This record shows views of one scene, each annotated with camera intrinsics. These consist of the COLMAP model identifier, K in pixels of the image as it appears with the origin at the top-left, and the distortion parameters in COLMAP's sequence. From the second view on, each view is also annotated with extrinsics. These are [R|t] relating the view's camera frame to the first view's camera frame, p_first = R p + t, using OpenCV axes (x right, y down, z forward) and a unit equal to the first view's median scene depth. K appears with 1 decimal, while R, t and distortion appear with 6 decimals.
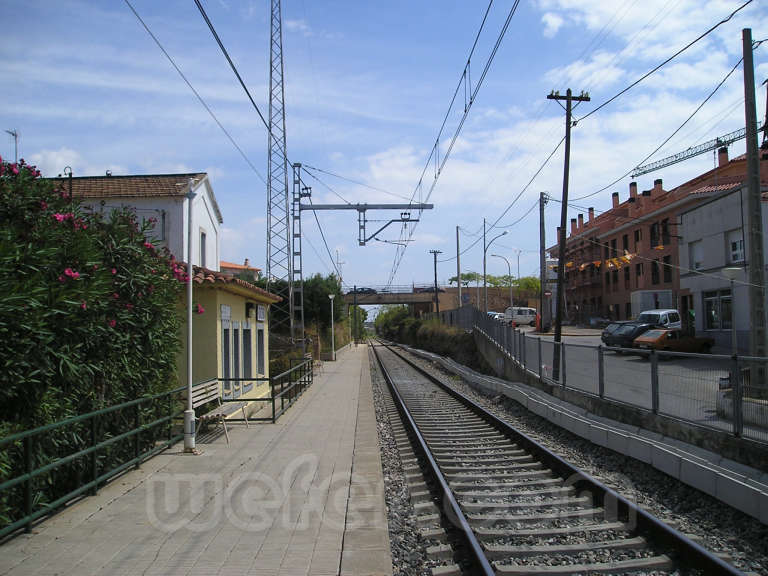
lens RADIAL K [[788.4, 0, 388.9], [0, 788.4, 287.2], [0, 0, 1]] dist [-0.104079, 0.000000]
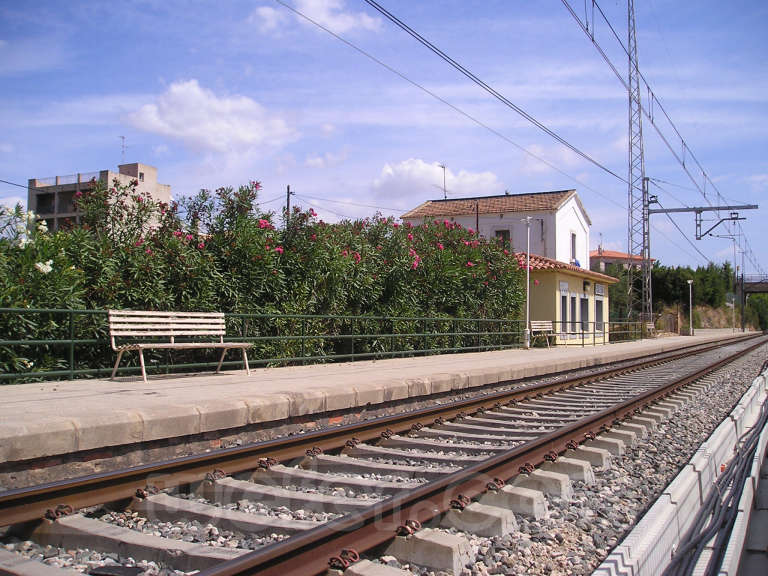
lens RADIAL K [[788.4, 0, 402.3], [0, 788.4, 283.2], [0, 0, 1]] dist [-0.104079, 0.000000]
pose [[0.876861, -0.001312, -0.480741, 0.147091], [0.004771, 0.999971, 0.005973, 0.006722], [0.480720, -0.007531, 0.876842, -0.319151]]
